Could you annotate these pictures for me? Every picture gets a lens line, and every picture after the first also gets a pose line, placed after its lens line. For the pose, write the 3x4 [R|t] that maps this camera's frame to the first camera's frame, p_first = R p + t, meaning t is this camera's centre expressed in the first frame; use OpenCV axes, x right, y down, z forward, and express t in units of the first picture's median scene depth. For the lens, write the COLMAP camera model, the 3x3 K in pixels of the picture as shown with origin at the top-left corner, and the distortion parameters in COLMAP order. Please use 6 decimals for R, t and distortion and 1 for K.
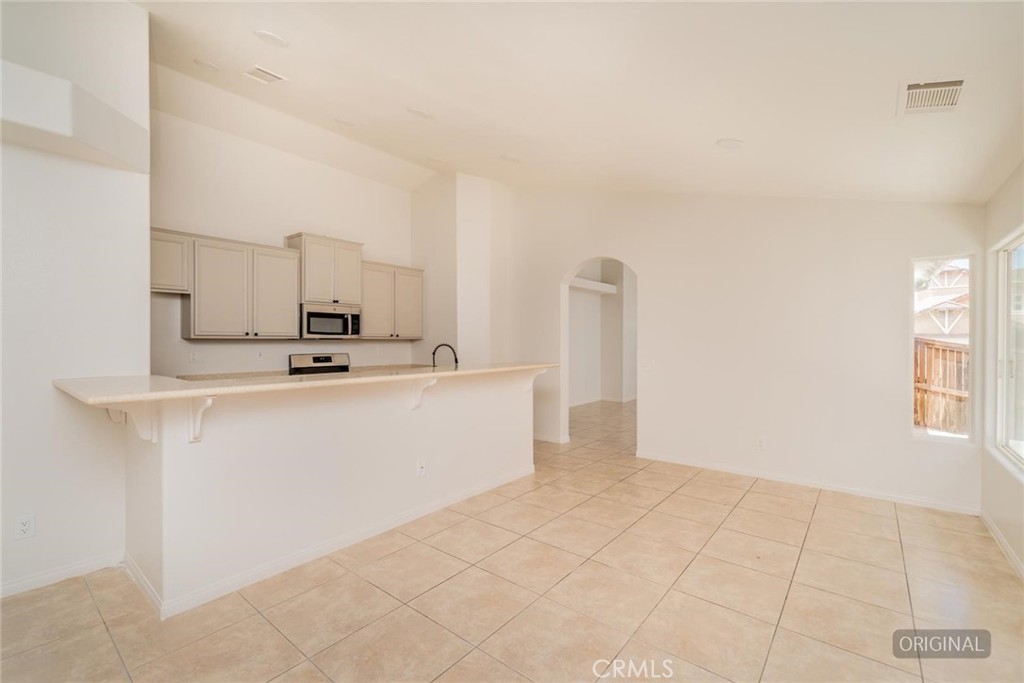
lens RADIAL K [[440.2, 0, 512.0], [0, 440.2, 341.5], [0, 0, 1]] dist [-0.001276, -0.000082]
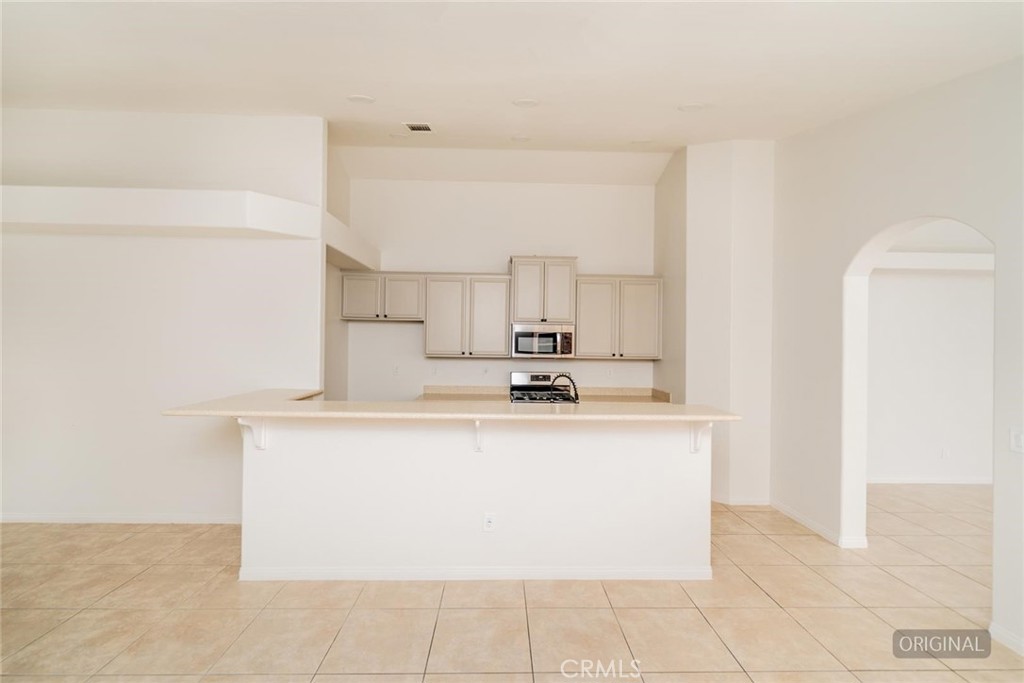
lens RADIAL K [[440.2, 0, 512.0], [0, 440.2, 341.5], [0, 0, 1]] dist [-0.001276, -0.000082]
pose [[0.649266, 0.001796, -0.760559, 0.312849], [-0.014863, 0.999836, -0.010327, -0.033561], [0.760416, 0.018009, 0.649186, 0.323192]]
